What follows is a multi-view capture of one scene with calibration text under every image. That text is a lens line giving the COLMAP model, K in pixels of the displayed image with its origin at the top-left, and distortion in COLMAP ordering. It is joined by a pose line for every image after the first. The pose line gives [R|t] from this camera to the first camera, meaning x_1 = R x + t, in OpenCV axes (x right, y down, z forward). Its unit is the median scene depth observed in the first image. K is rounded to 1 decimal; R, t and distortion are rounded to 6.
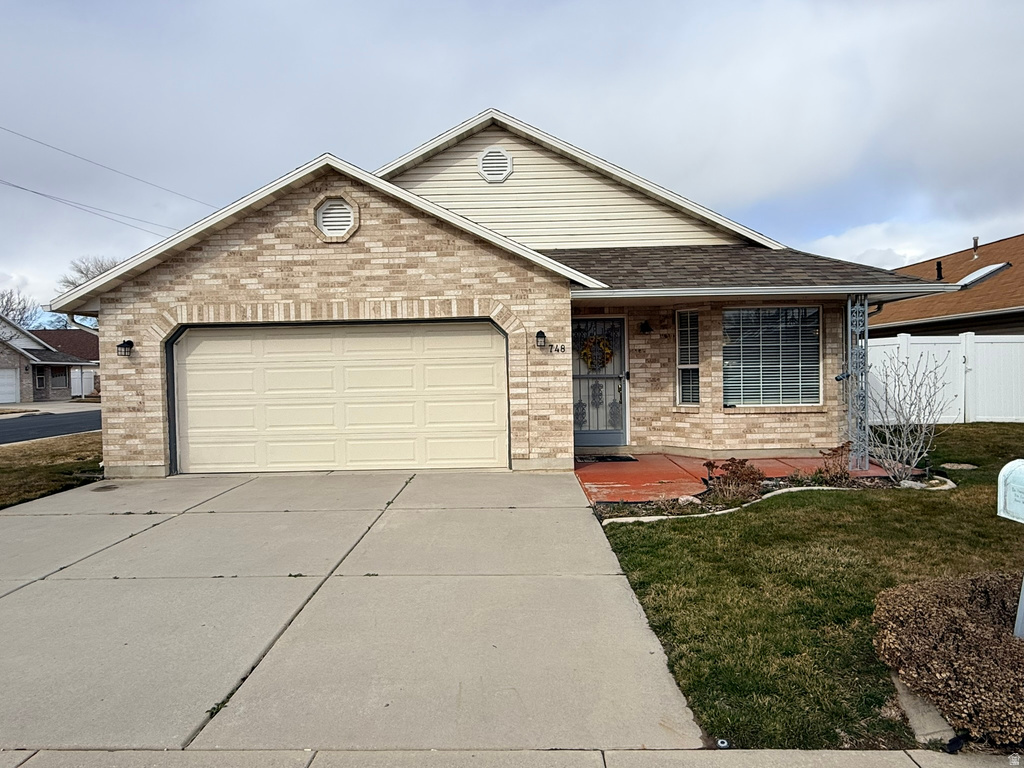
lens RADIAL K [[636.6, 0, 510.9], [0, 636.6, 384.5], [0, 0, 1]] dist [-0.007098, -0.001182]
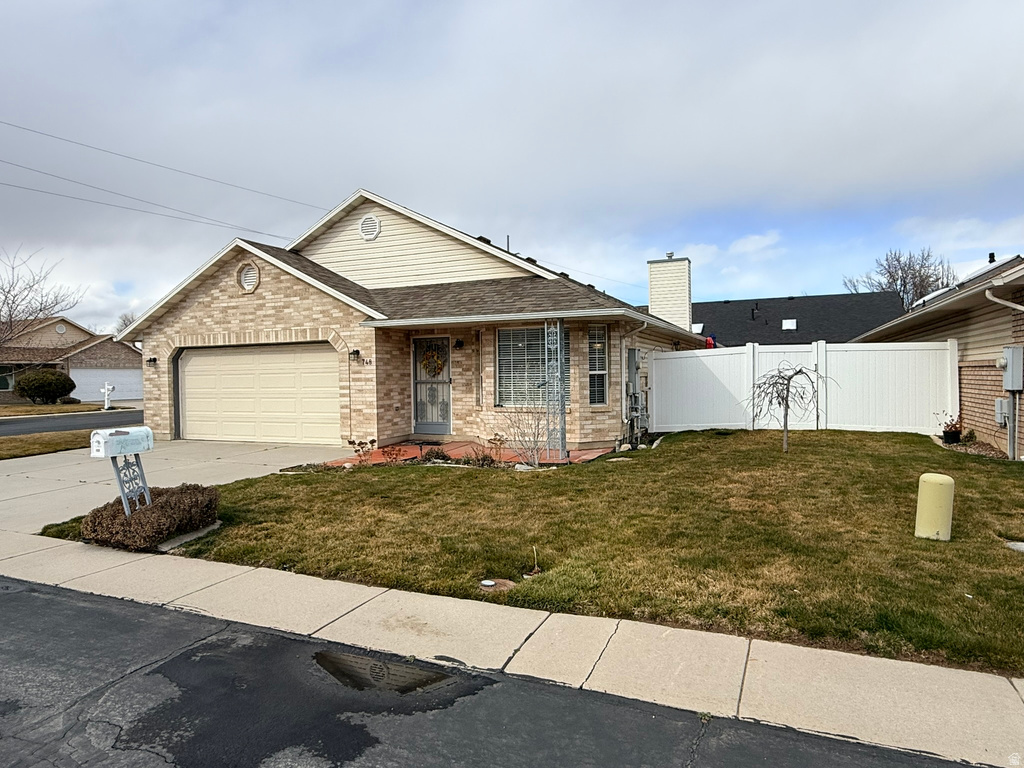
lens RADIAL K [[636.6, 0, 515.3], [0, 636.6, 385.3], [0, 0, 1]] dist [-0.007098, -0.001182]
pose [[0.924472, 0.012178, -0.381055, 0.909783], [-0.010203, 0.999922, 0.007203, -0.018244], [0.381113, -0.002771, 0.924524, -0.179195]]
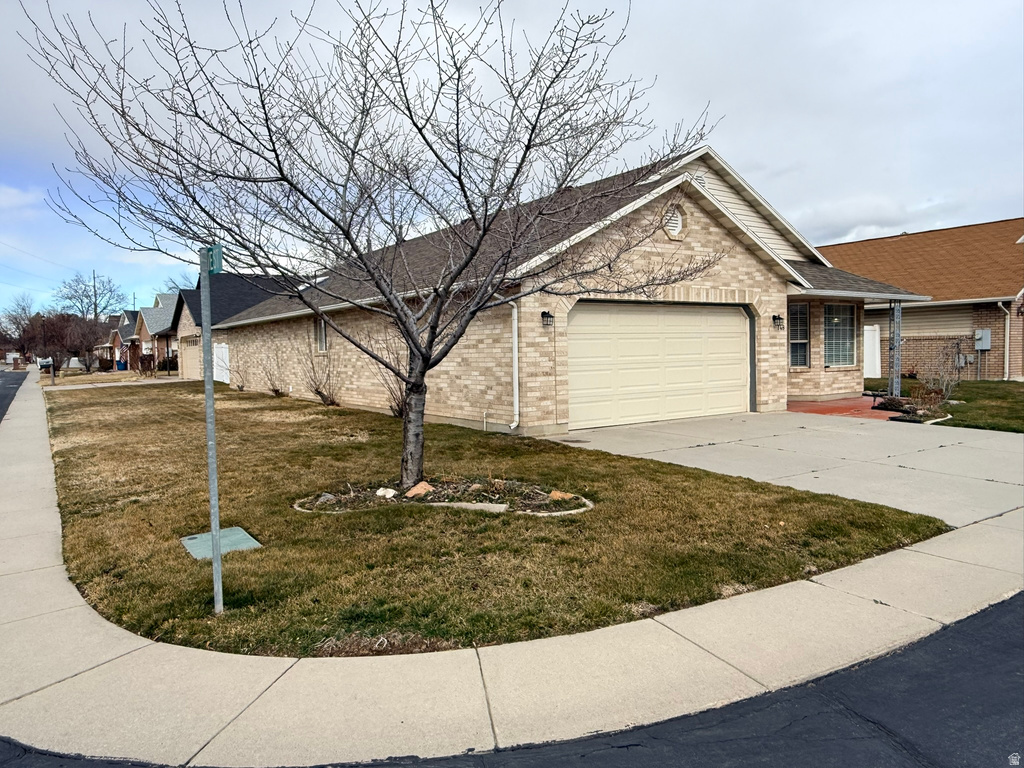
lens RADIAL K [[707.6, 0, 511.2], [0, 707.6, 382.7], [0, 0, 1]] dist [0.001239, -0.000250]
pose [[0.817691, -0.022631, 0.575212, -1.361020], [0.014523, 0.999720, 0.018687, 0.030927], [-0.575474, -0.006927, 0.817791, 0.027007]]
